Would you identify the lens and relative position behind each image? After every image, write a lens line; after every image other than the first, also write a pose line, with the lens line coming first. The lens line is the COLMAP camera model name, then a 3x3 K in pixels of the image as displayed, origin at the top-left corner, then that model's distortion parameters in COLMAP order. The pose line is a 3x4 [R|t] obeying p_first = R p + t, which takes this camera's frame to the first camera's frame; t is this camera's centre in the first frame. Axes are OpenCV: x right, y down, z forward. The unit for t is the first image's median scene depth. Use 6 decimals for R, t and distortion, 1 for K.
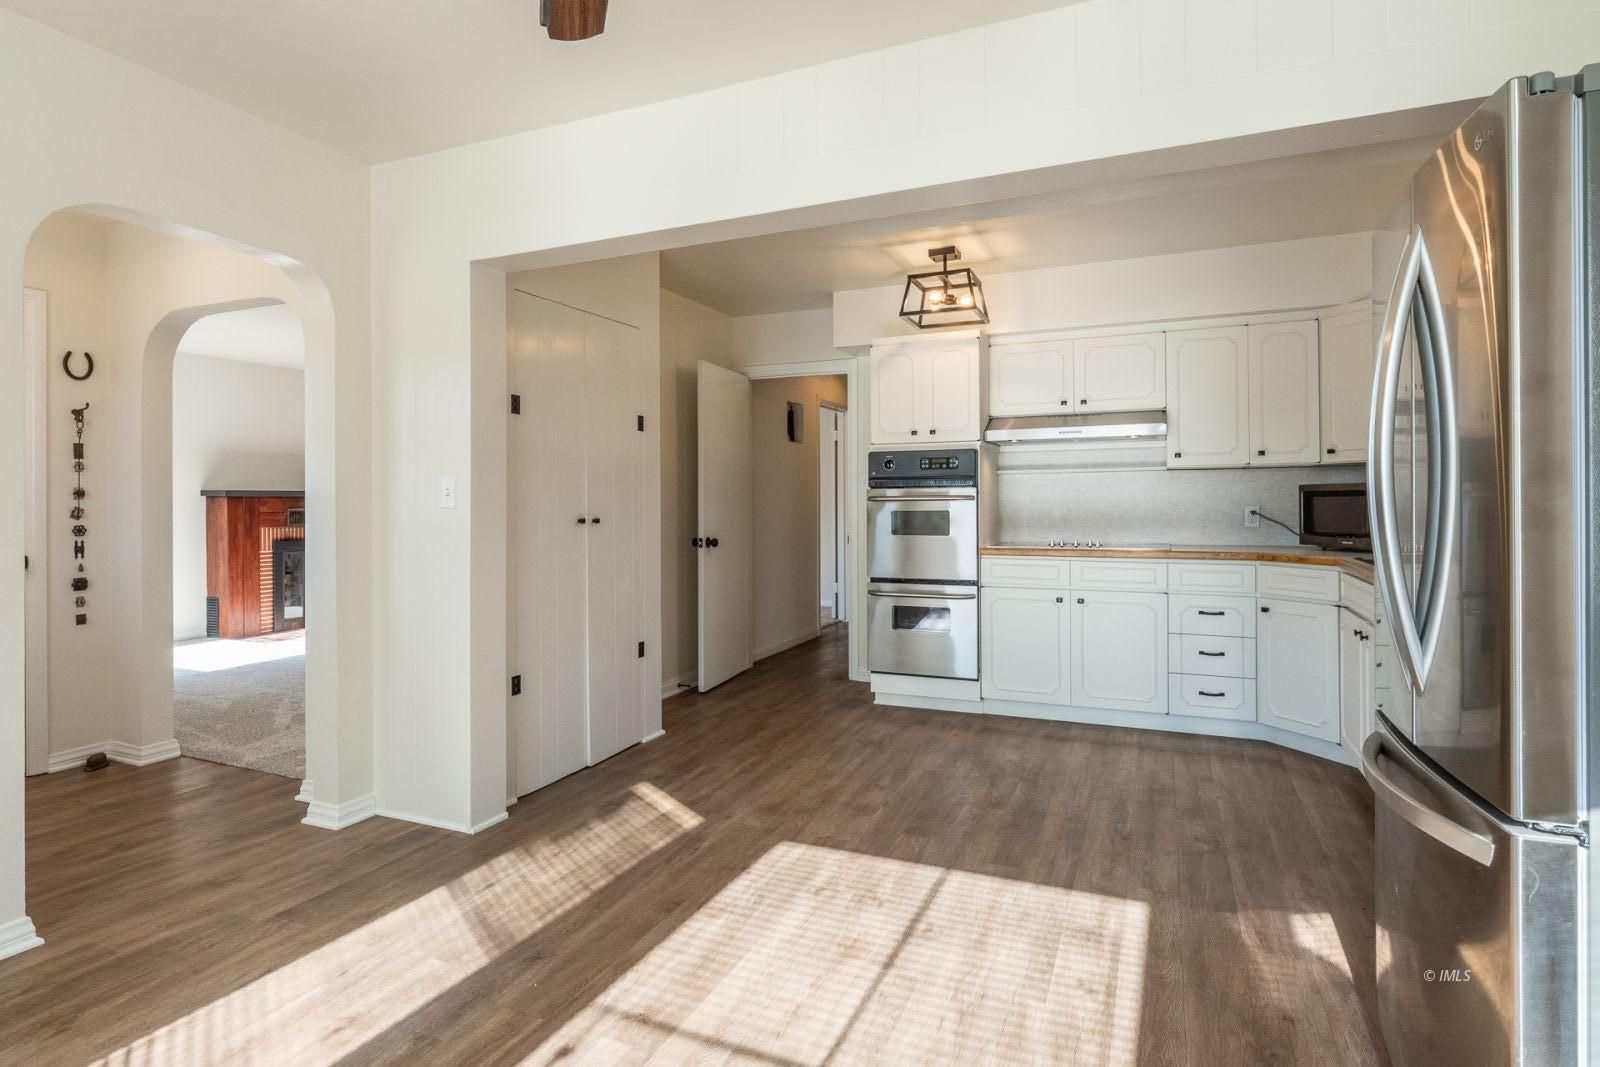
lens RADIAL K [[861.2, 0, 790.9], [0, 861.2, 494.4], [0, 0, 1]] dist [-0.004363, -0.000734]
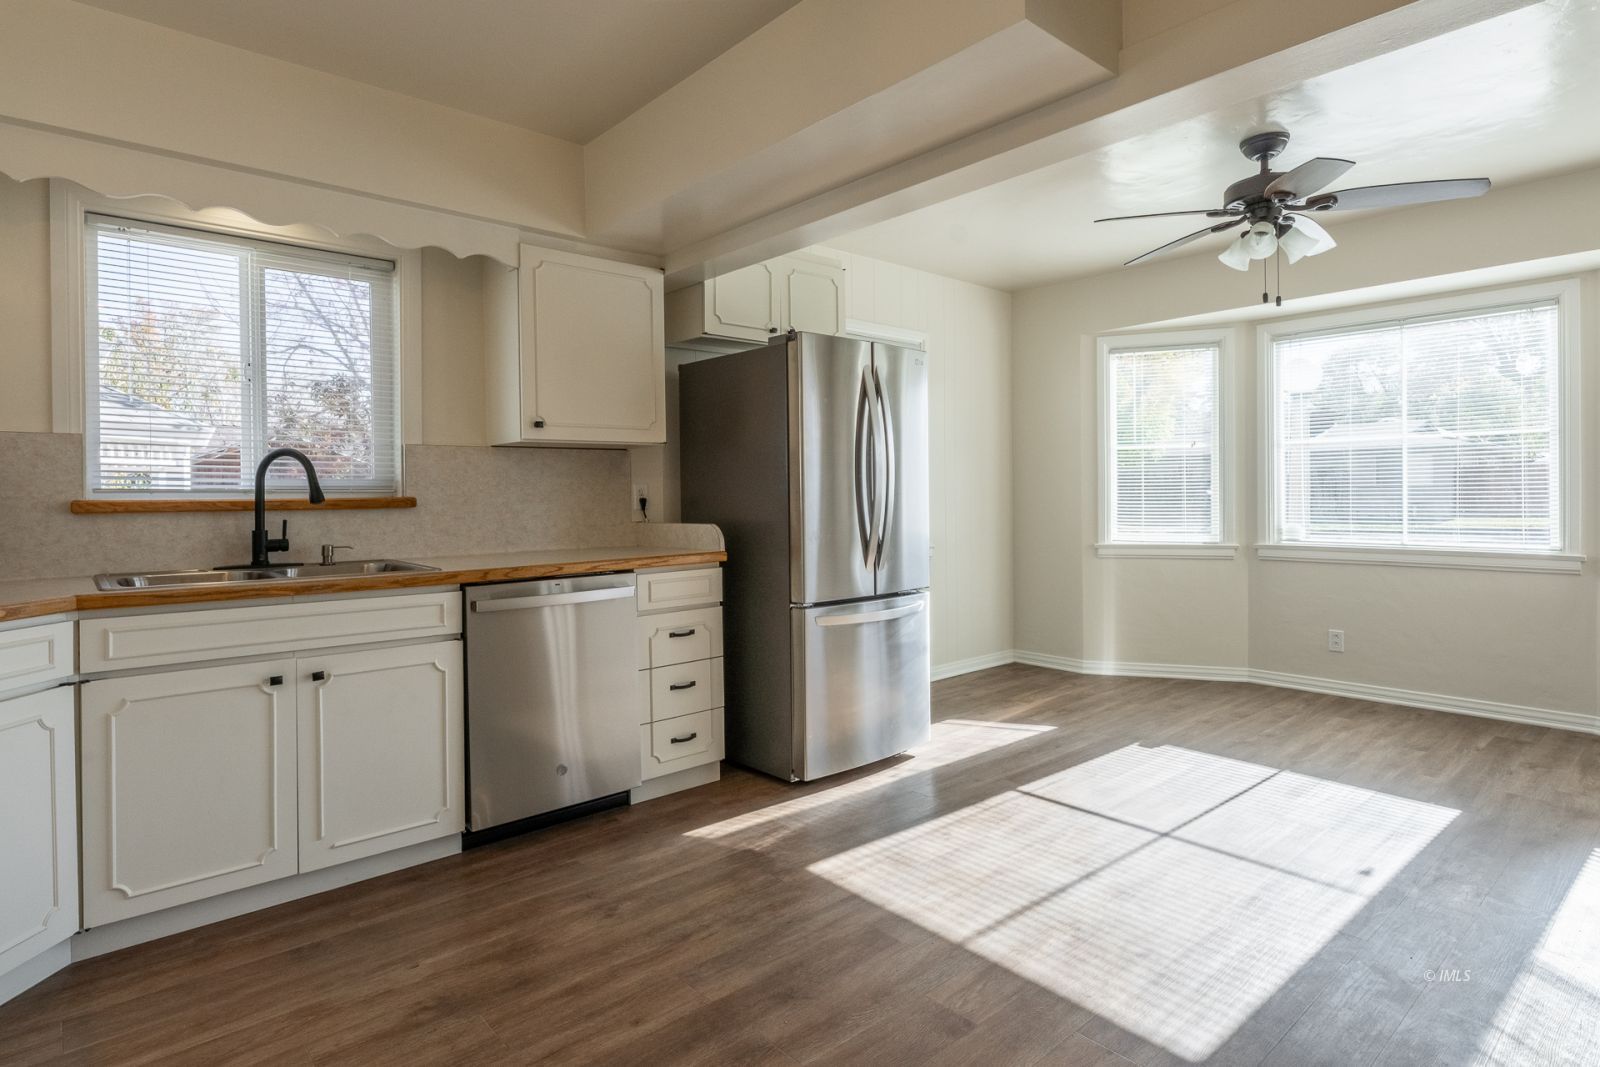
lens RADIAL K [[861.2, 0, 790.9], [0, 861.2, 494.4], [0, 0, 1]] dist [-0.004363, -0.000734]
pose [[-0.909313, 0.015183, 0.415836, -0.007880], [0.010921, 0.999861, -0.012627, 0.034689], [-0.415970, -0.006940, -0.909352, 1.871335]]
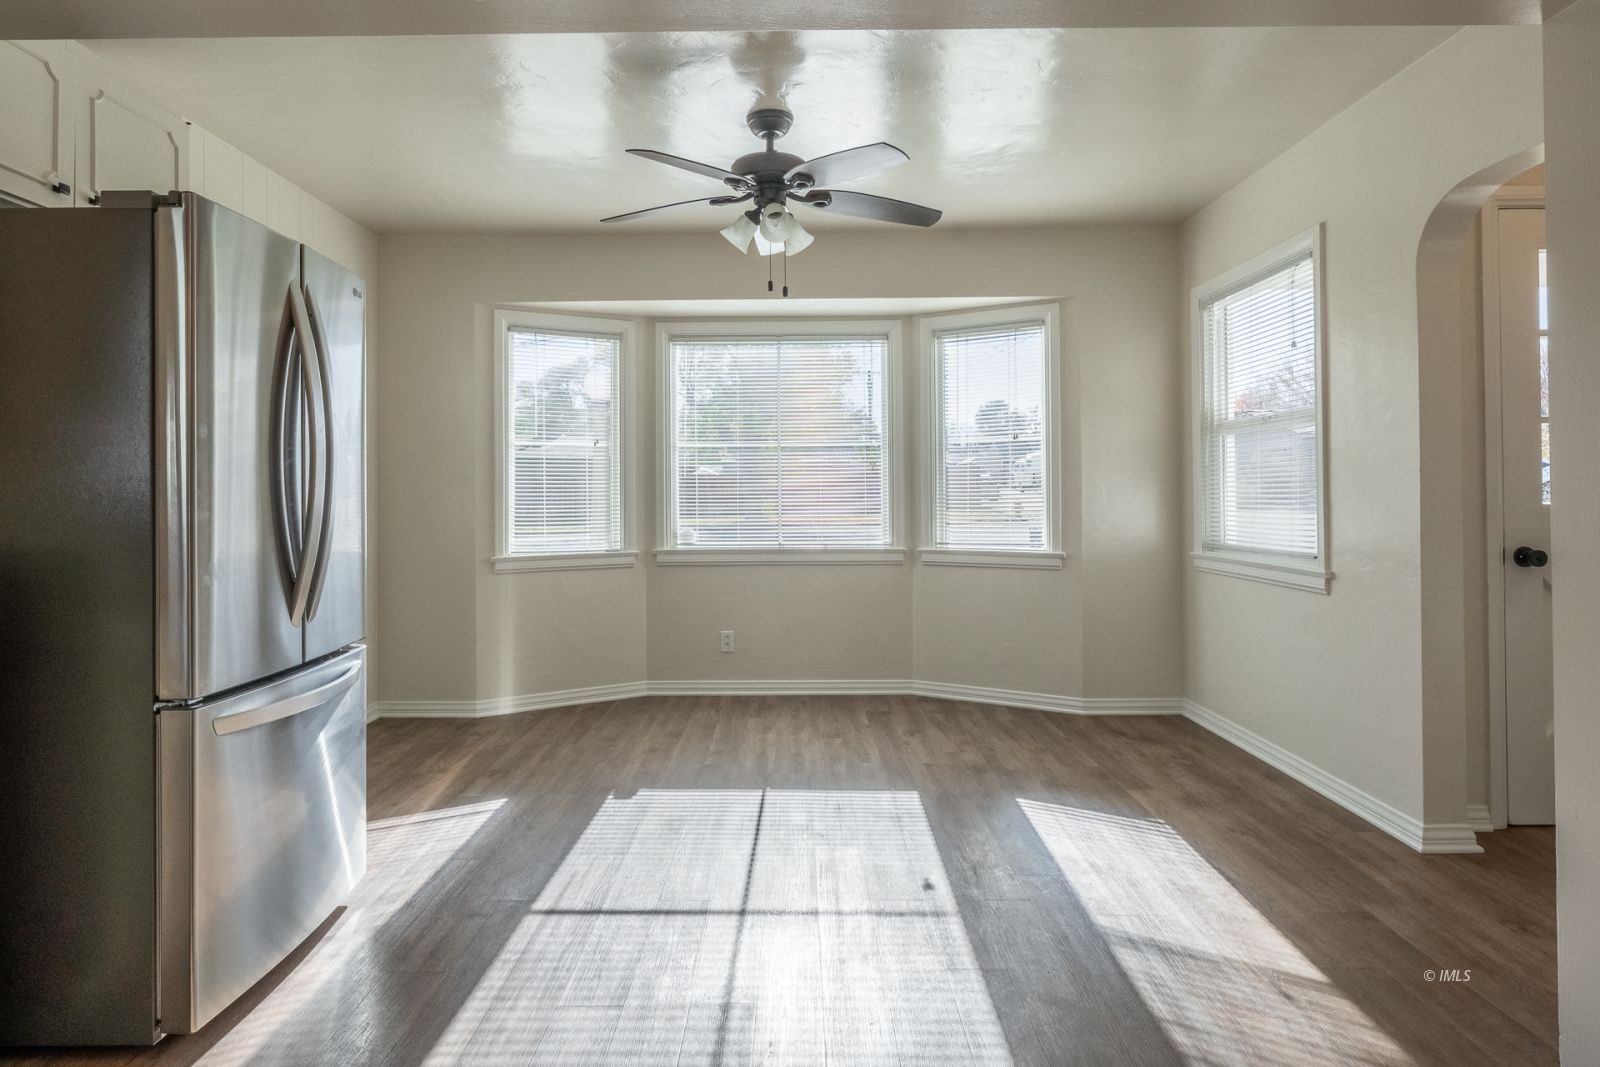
lens RADIAL K [[887.8, 0, 798.5], [0, 887.8, 485.9], [0, 0, 1]] dist [-0.001199, 0.000021]
pose [[-0.916088, 0.008505, -0.400888, 0.332566], [0.015852, 0.999762, -0.015015, 0.029492], [0.400665, -0.020110, -0.916004, 1.555578]]
